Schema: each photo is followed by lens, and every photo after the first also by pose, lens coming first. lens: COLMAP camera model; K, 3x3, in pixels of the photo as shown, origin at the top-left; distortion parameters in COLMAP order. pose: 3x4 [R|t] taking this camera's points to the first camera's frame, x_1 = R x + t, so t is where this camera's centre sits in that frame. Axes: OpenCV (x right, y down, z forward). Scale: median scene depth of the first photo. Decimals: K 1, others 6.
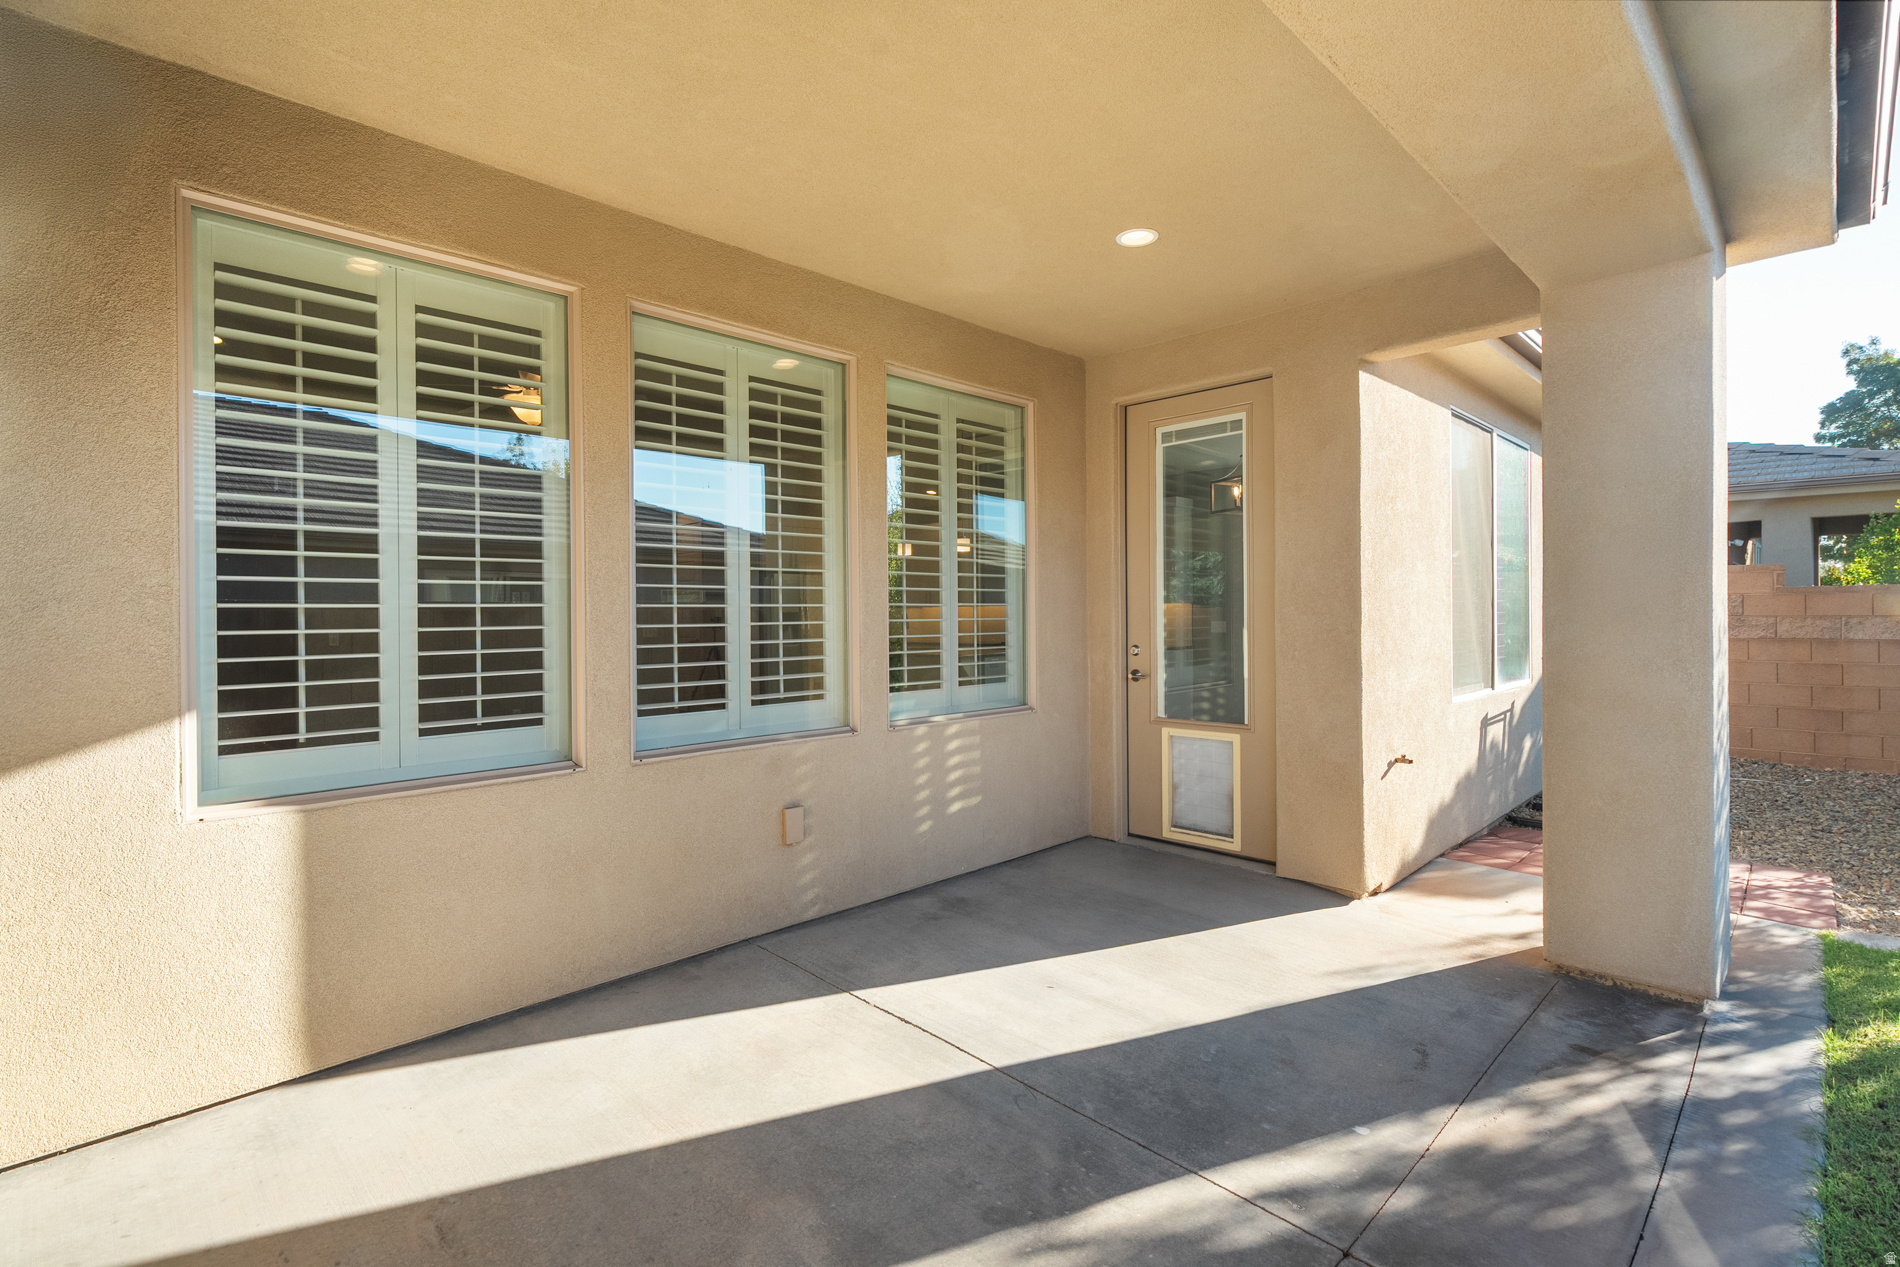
lens RADIAL K [[892.9, 0, 947.8], [0, 892.9, 618.5], [0, 0, 1]] dist [0.000518, 0.000093]
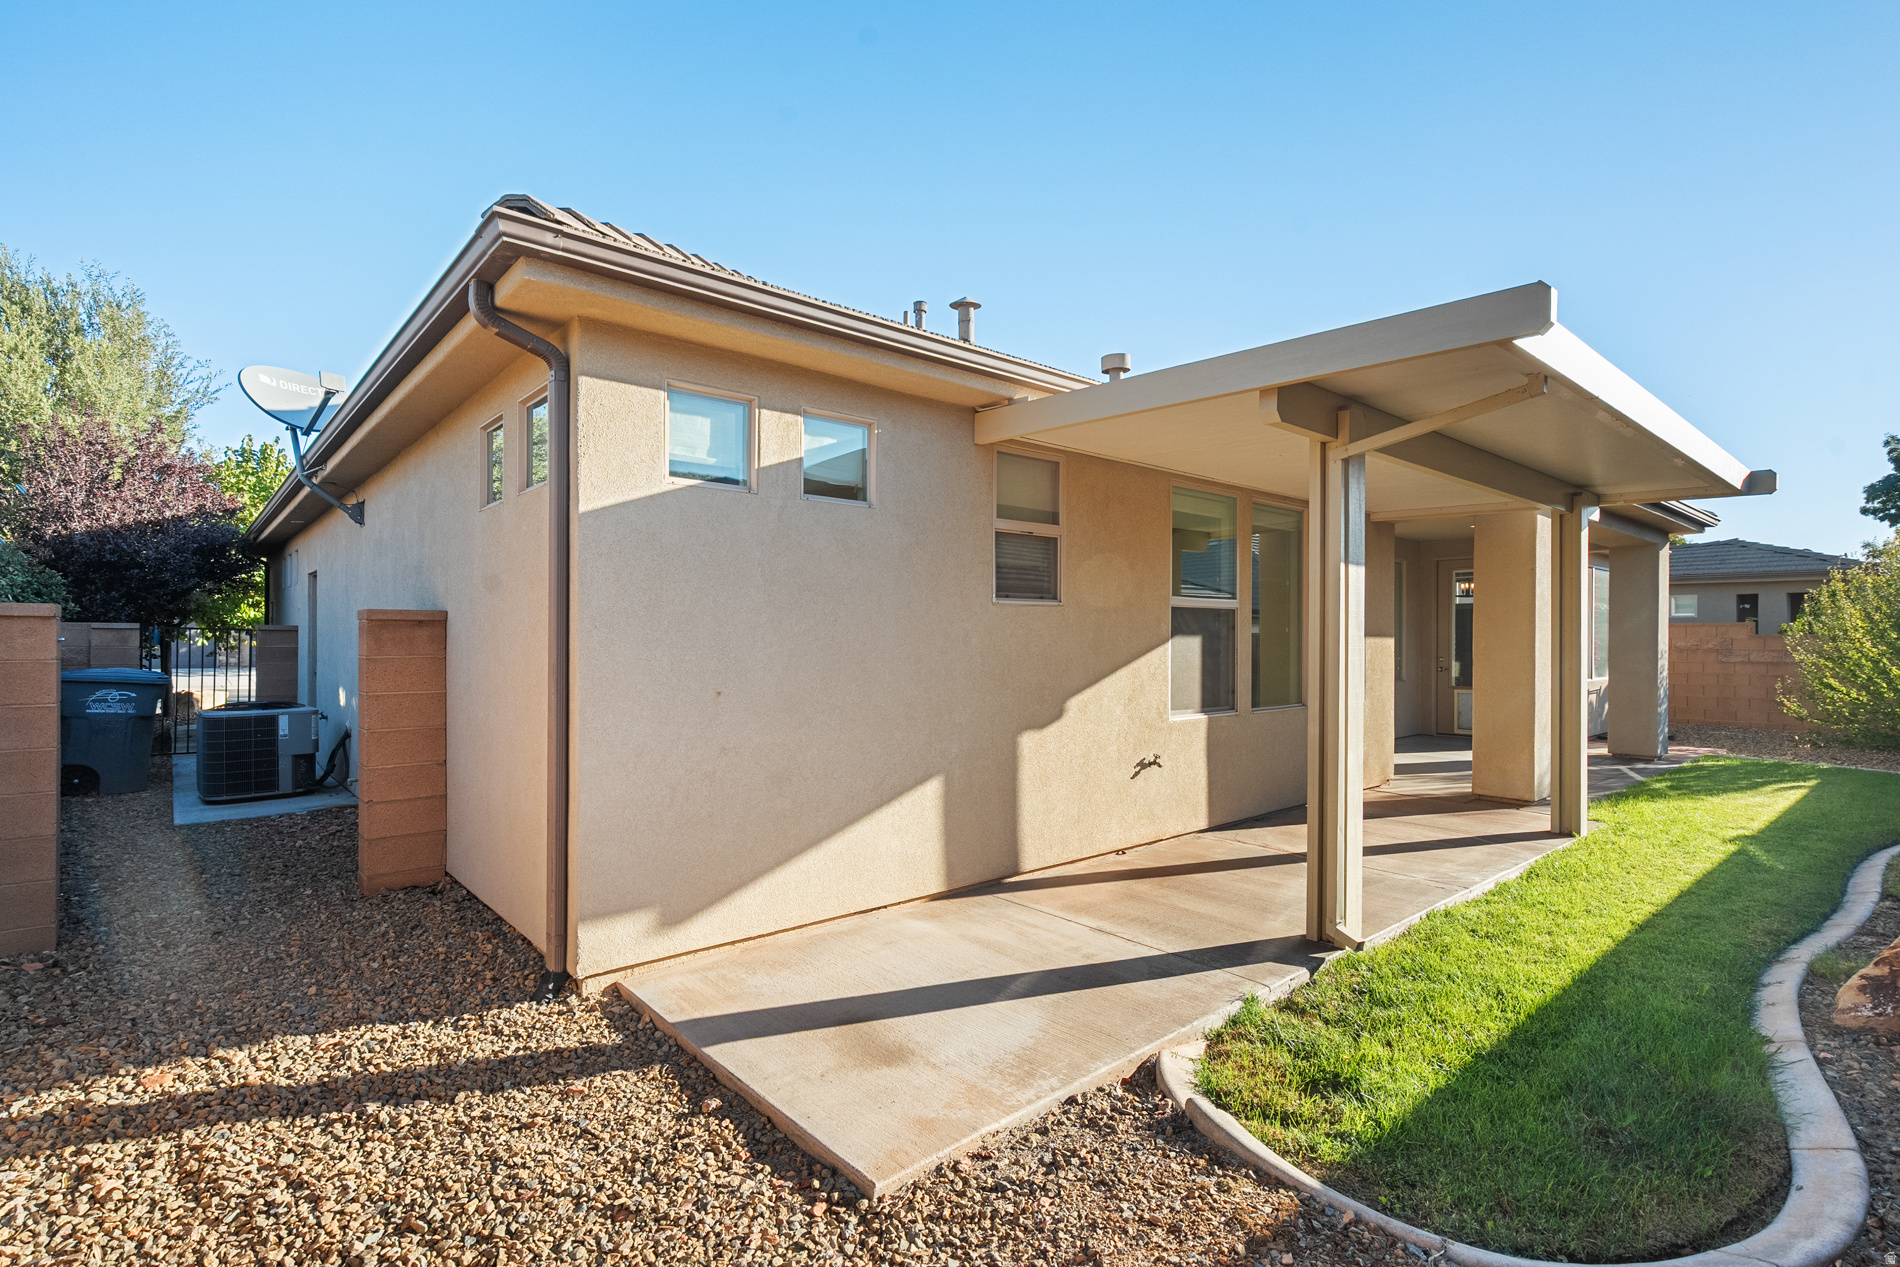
lens RADIAL K [[892.9, 0, 951.1], [0, 892.9, 639.4], [0, 0, 1]] dist [0.000518, 0.000093]
pose [[0.997300, 0.013500, -0.072180, -0.249672], [-0.013906, 0.999890, -0.005126, 0.003148], [0.072103, 0.006116, 0.997378, -0.406513]]
